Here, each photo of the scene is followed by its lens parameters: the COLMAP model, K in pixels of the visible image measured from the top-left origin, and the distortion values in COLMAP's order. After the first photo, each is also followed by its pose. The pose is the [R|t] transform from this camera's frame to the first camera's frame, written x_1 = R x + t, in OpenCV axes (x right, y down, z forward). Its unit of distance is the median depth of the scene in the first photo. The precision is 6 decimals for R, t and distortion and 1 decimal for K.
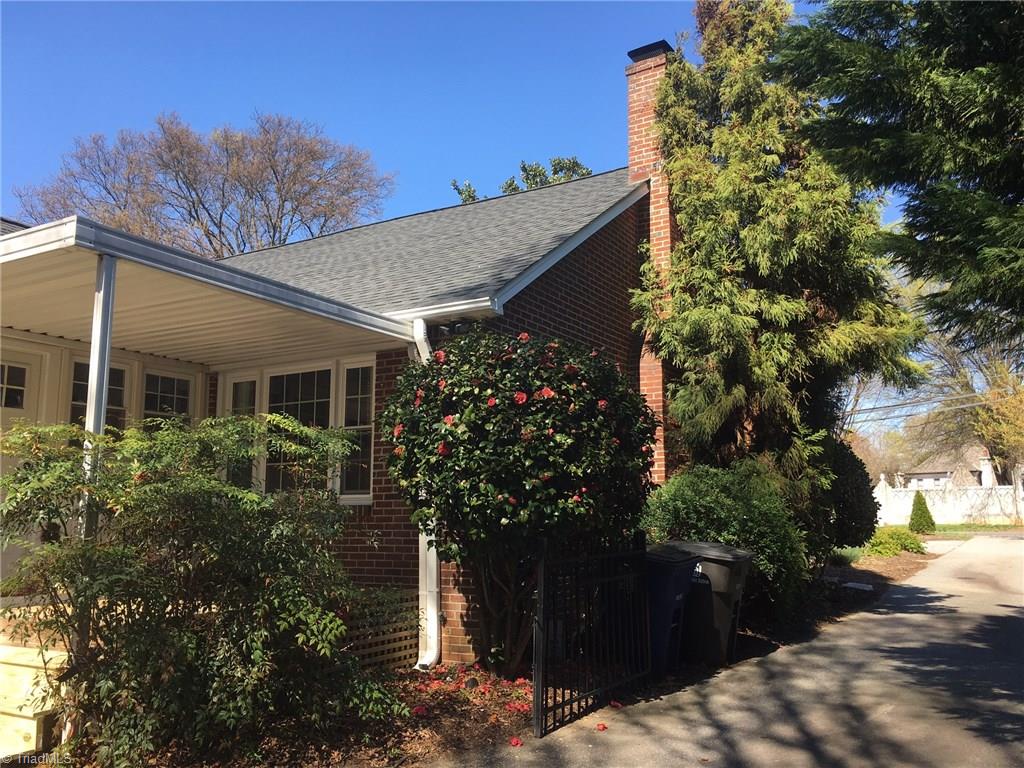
lens RADIAL K [[861.5, 0, 512.0], [0, 861.5, 384.0], [0, 0, 1]] dist [0.010770, -0.004893]
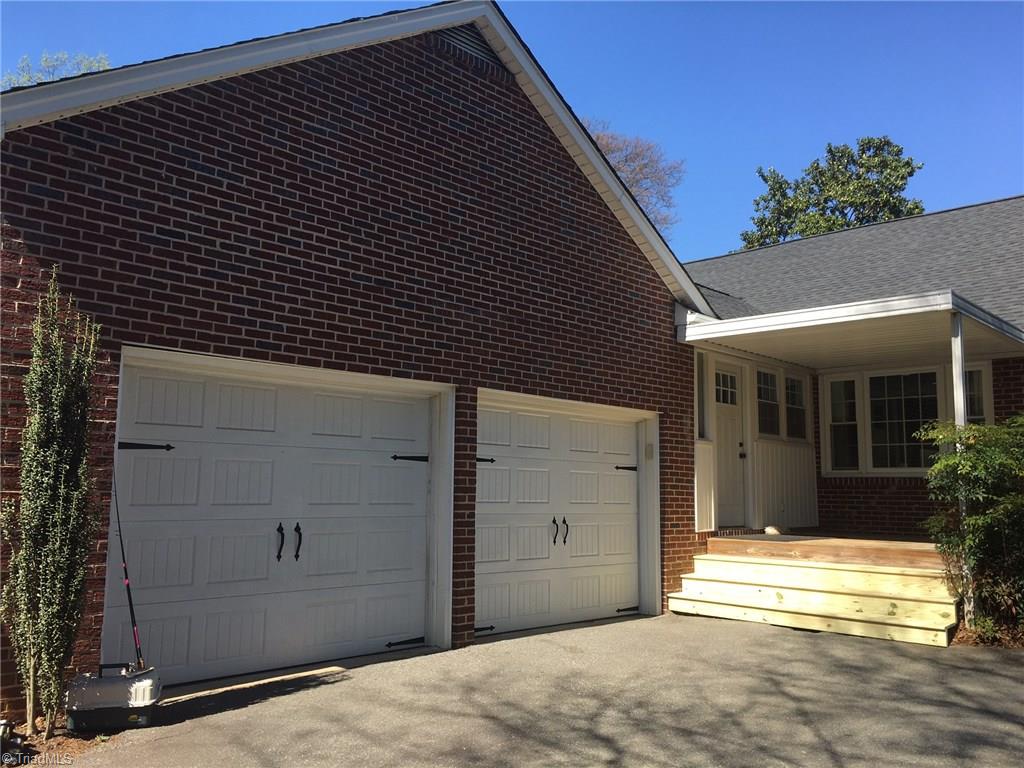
lens RADIAL K [[861.5, 0, 512.0], [0, 861.5, 384.0], [0, 0, 1]] dist [0.010770, -0.004893]
pose [[0.969879, -0.010048, -0.243380, -0.485949], [0.017060, 0.999497, 0.026720, -0.042352], [0.242989, -0.030068, 0.969563, -0.387185]]
